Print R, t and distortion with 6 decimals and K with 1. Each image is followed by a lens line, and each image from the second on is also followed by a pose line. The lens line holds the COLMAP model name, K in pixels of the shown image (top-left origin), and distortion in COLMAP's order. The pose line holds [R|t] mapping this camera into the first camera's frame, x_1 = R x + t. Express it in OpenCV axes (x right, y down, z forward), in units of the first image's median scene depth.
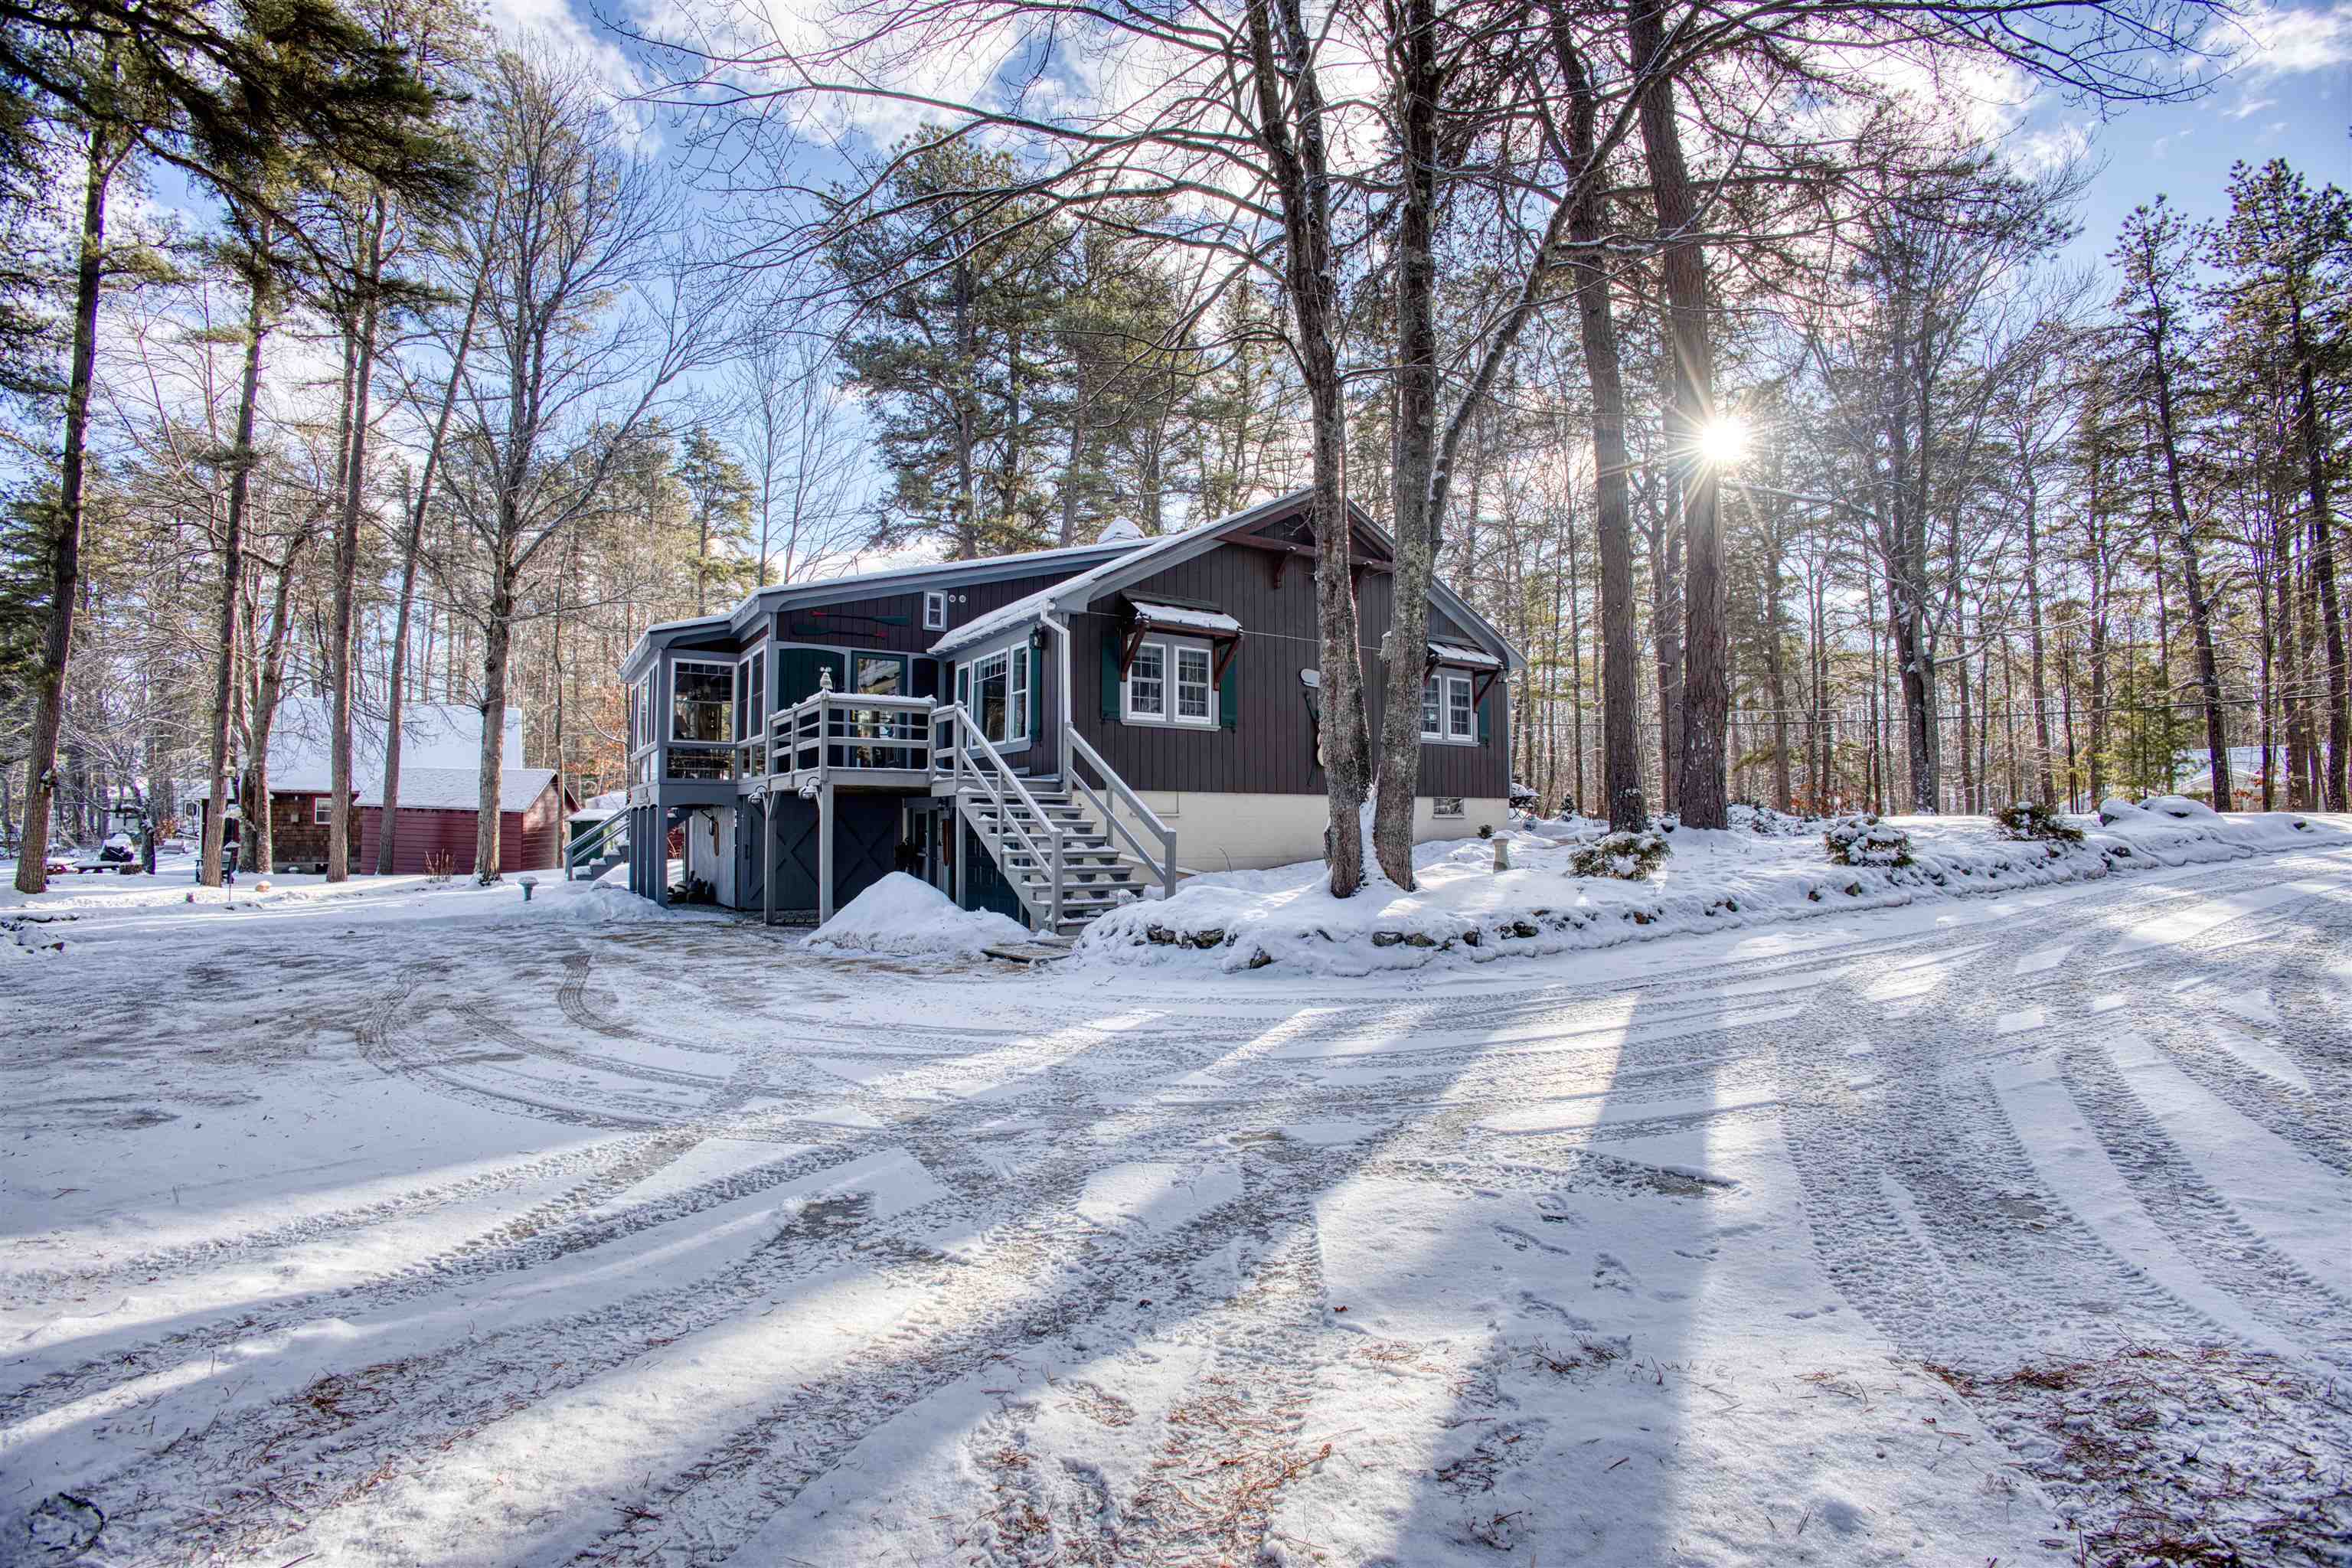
lens RADIAL K [[1053.7, 0, 1175.4], [0, 1053.7, 812.1], [0, 0, 1]] dist [-0.122215, 0.020847]
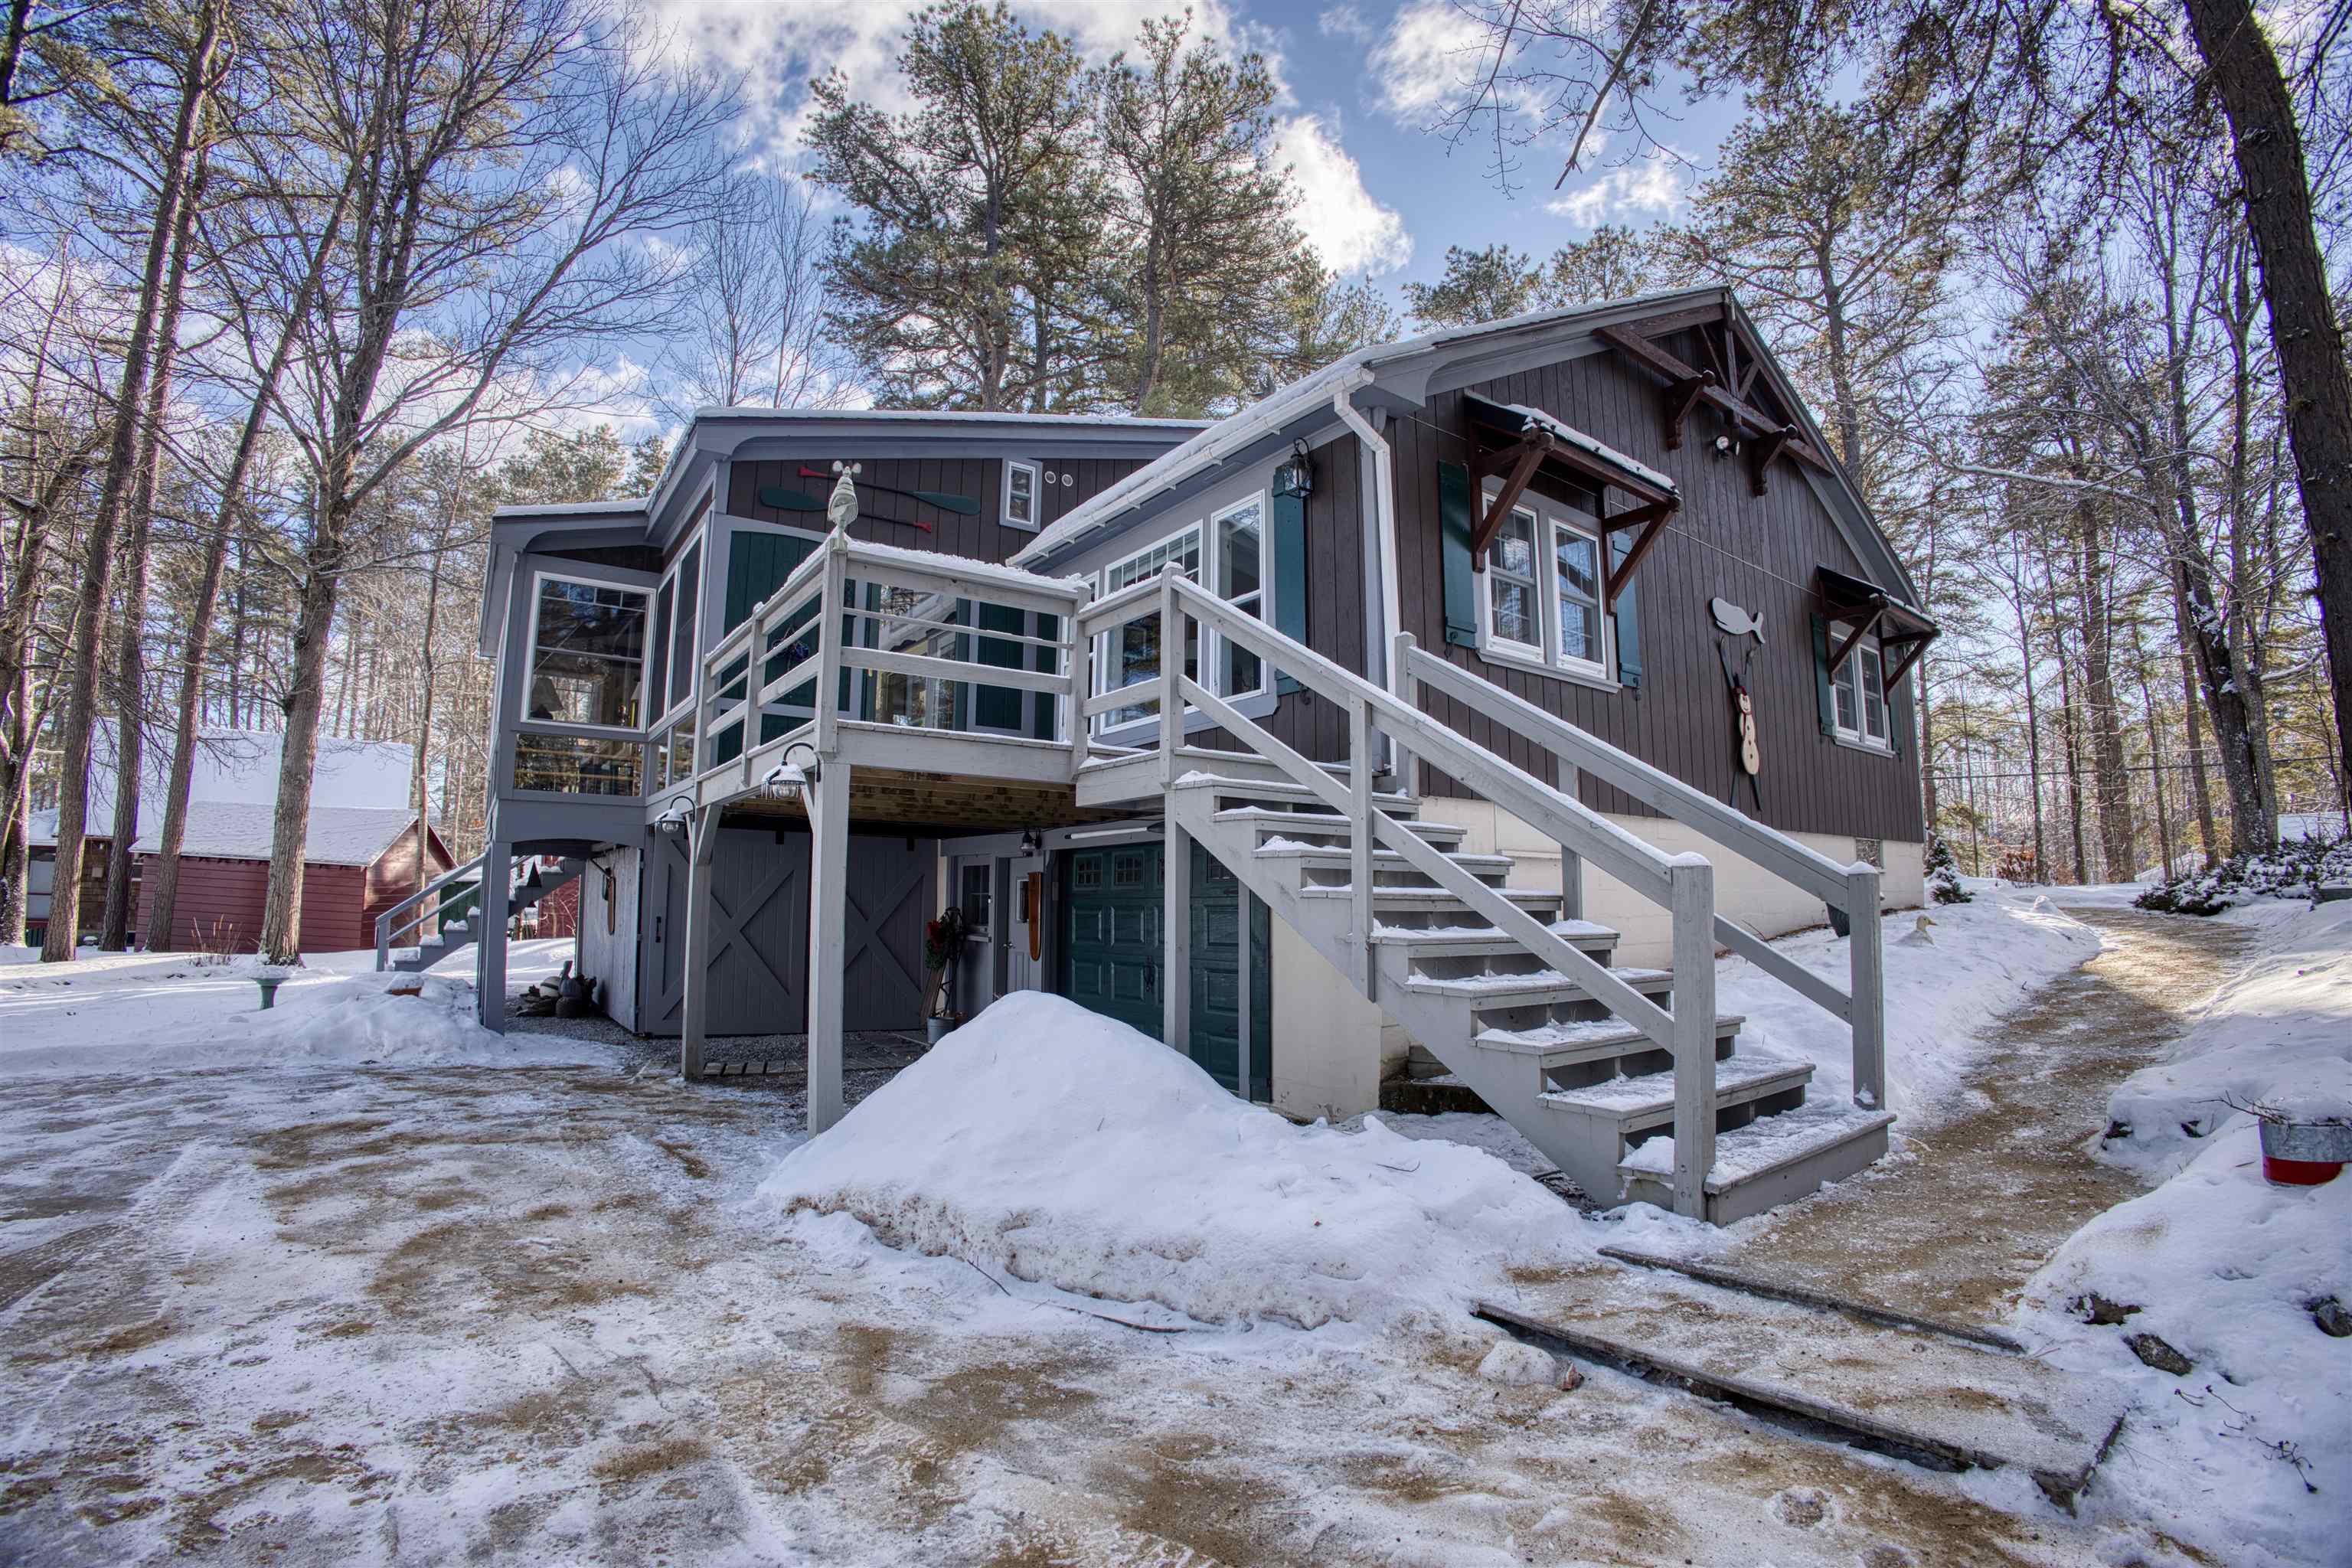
lens RADIAL K [[1053.7, 0, 1175.4], [0, 1053.7, 812.1], [0, 0, 1]] dist [-0.122215, 0.020847]
pose [[0.999244, 0.008244, 0.037994, -0.168593], [-0.005370, 0.997159, -0.075132, 0.016089], [-0.038505, 0.074871, 0.996450, 0.460173]]
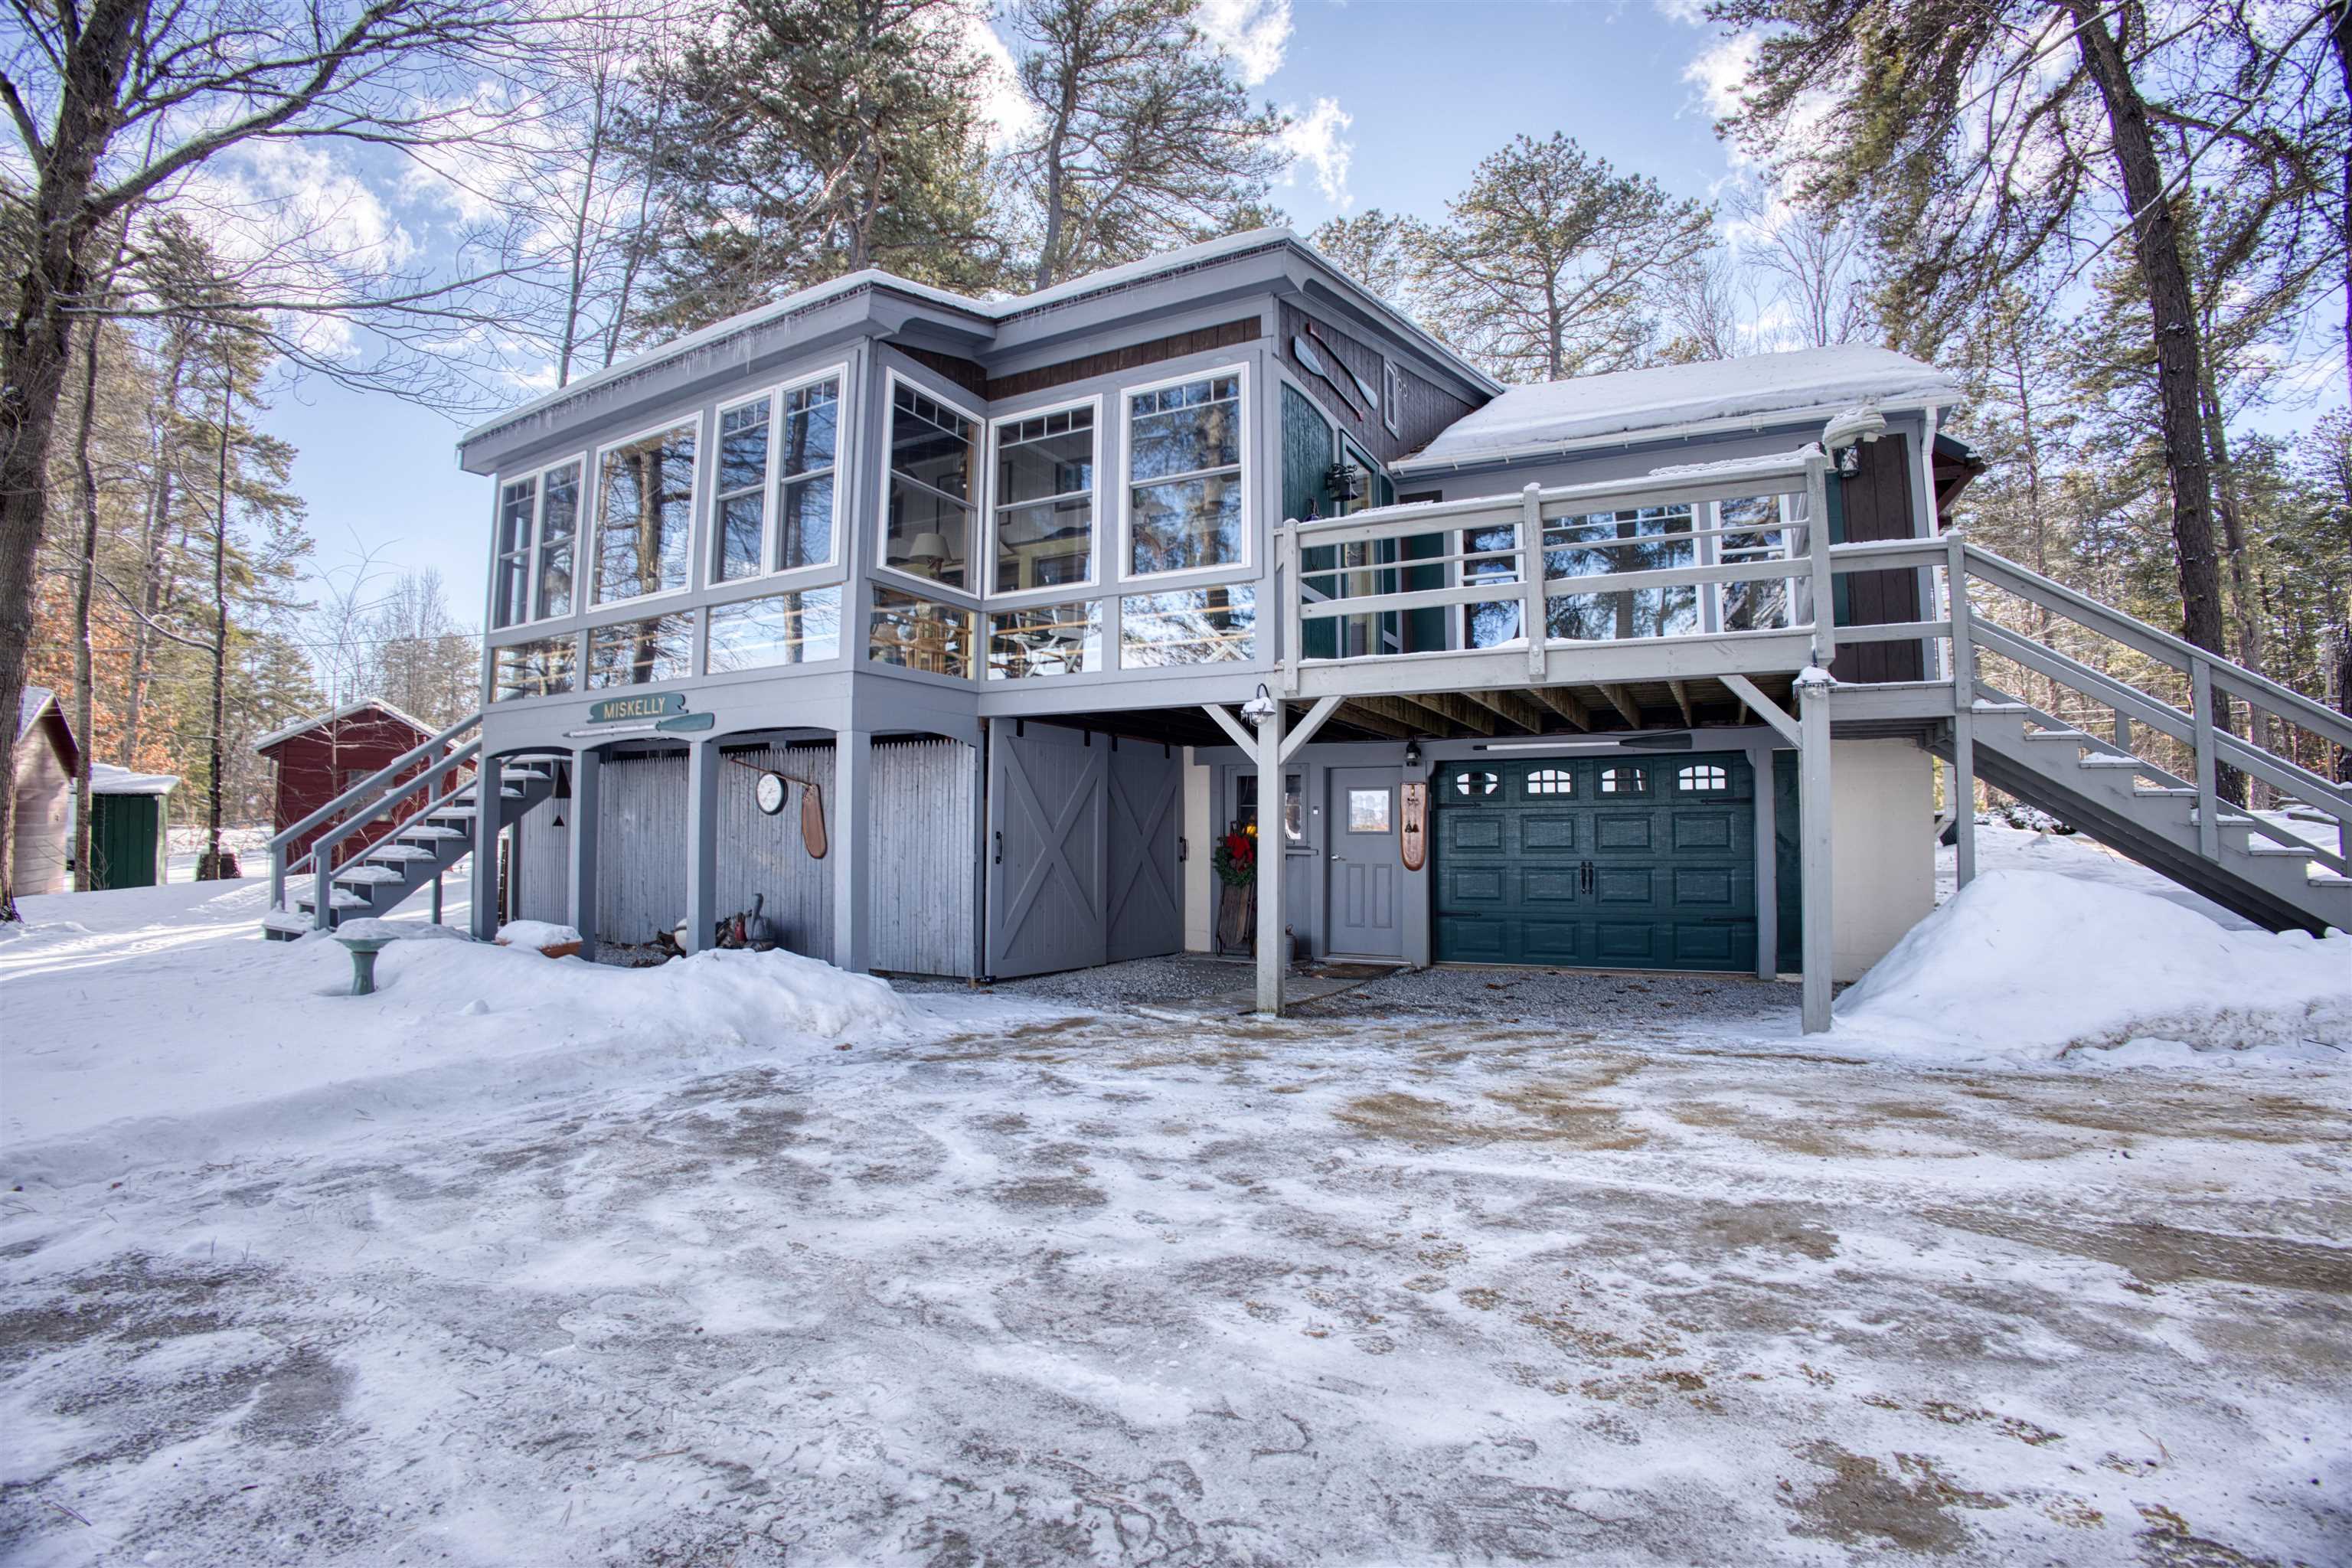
lens RADIAL K [[1053.7, 0, 1175.4], [0, 1053.7, 812.1], [0, 0, 1]] dist [-0.122215, 0.020847]
pose [[0.869379, 0.007536, 0.494089, -0.586789], [-0.005245, 0.999968, -0.006023, 0.026138], [-0.494119, 0.002644, 0.869390, 0.591349]]
